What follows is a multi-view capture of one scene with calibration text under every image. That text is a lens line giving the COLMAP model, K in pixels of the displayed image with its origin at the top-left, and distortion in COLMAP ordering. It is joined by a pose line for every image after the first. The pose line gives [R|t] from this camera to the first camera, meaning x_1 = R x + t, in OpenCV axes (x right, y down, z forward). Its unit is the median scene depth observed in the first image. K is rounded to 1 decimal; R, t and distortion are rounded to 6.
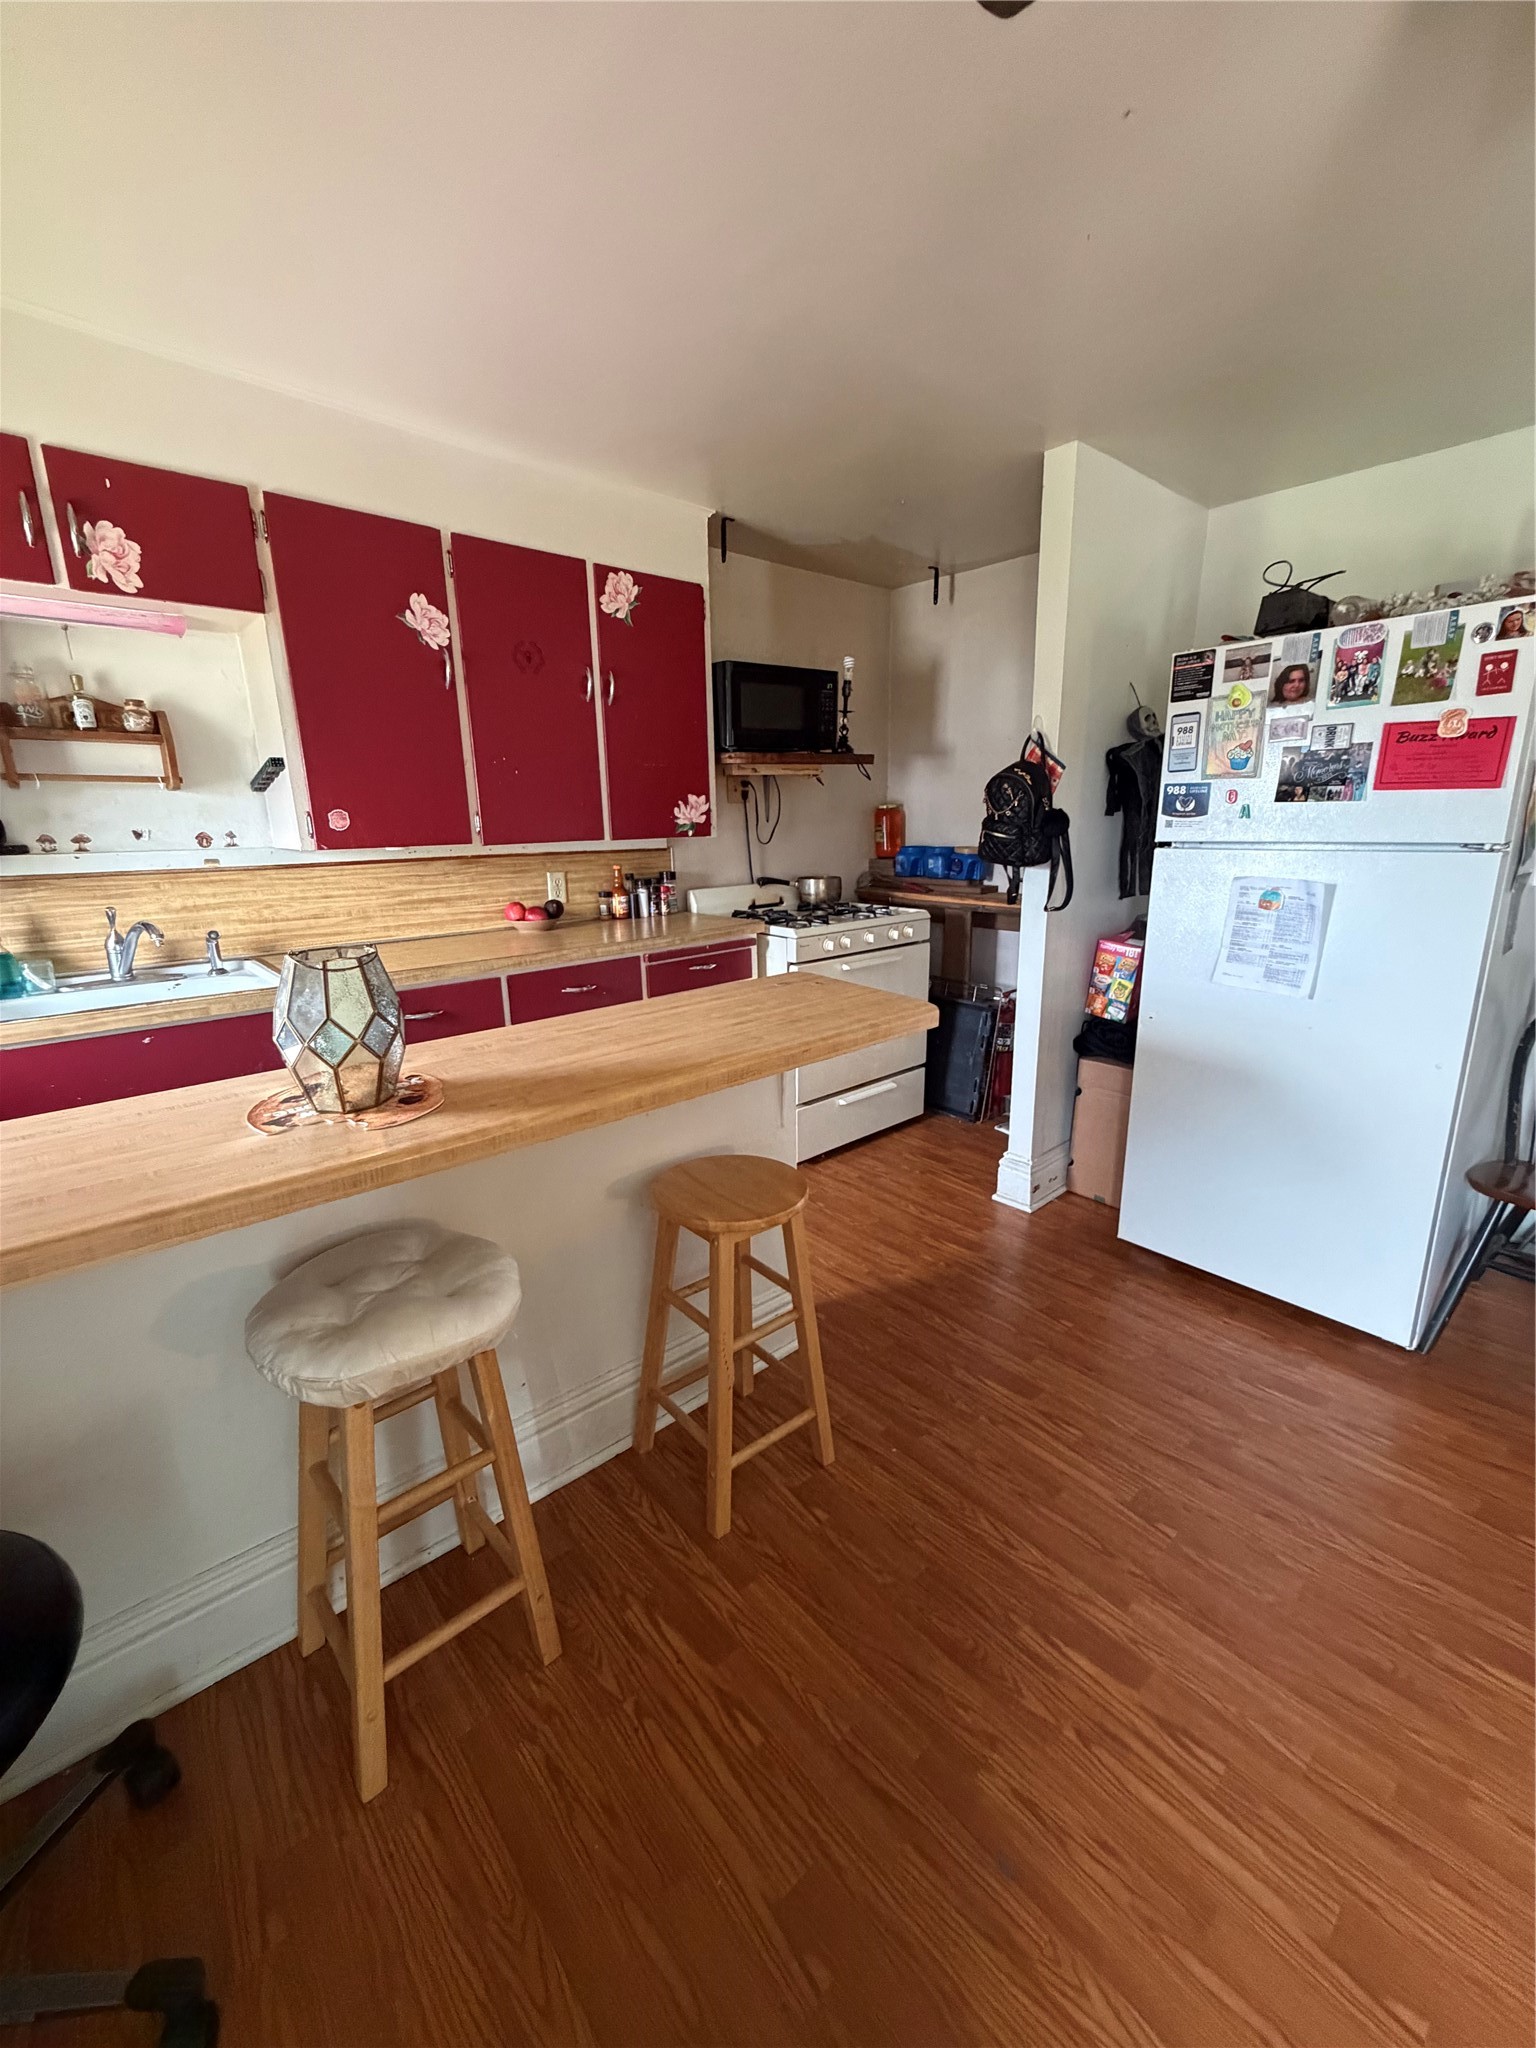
lens RADIAL K [[826.1, 0, 767.0], [0, 826.1, 1017.2], [0, 0, 1]] dist [-0.000144, 0.000051]
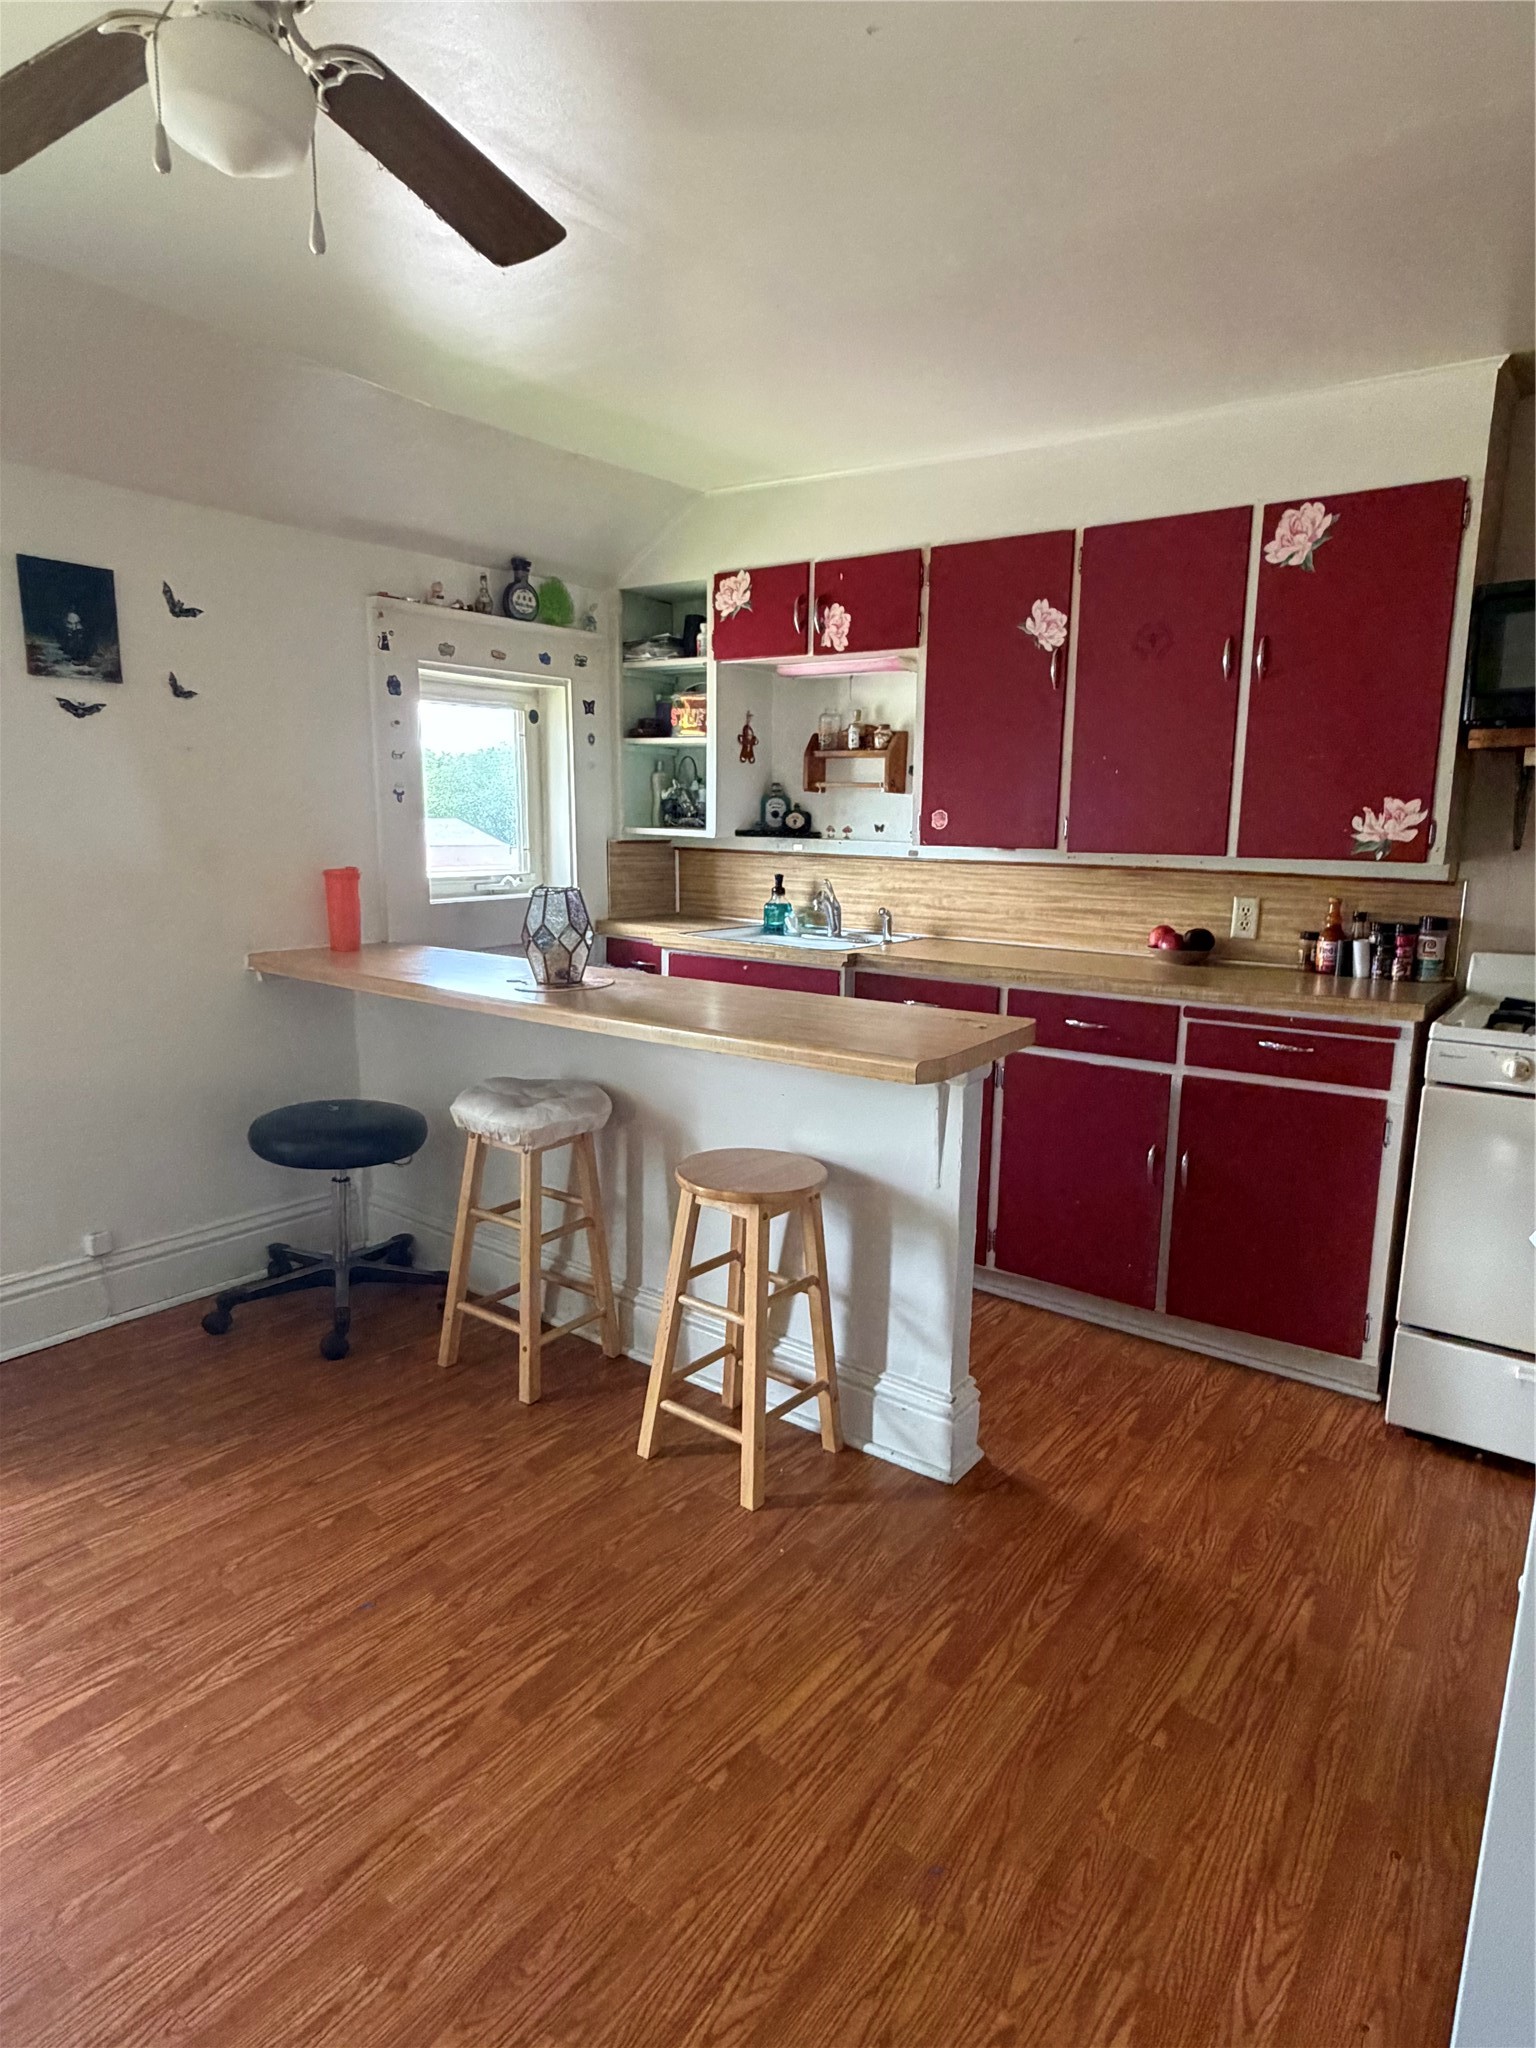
lens RADIAL K [[1189.0, 0, 761.1], [0, 1189.0, 1024.8], [0, 0, 1]] dist [-0.005405, -0.002758]
pose [[0.193380, 0.184358, -0.963647, 0.900802], [-0.257725, 0.957240, 0.131413, -0.110927], [0.946669, 0.222943, 0.232625, 0.418426]]
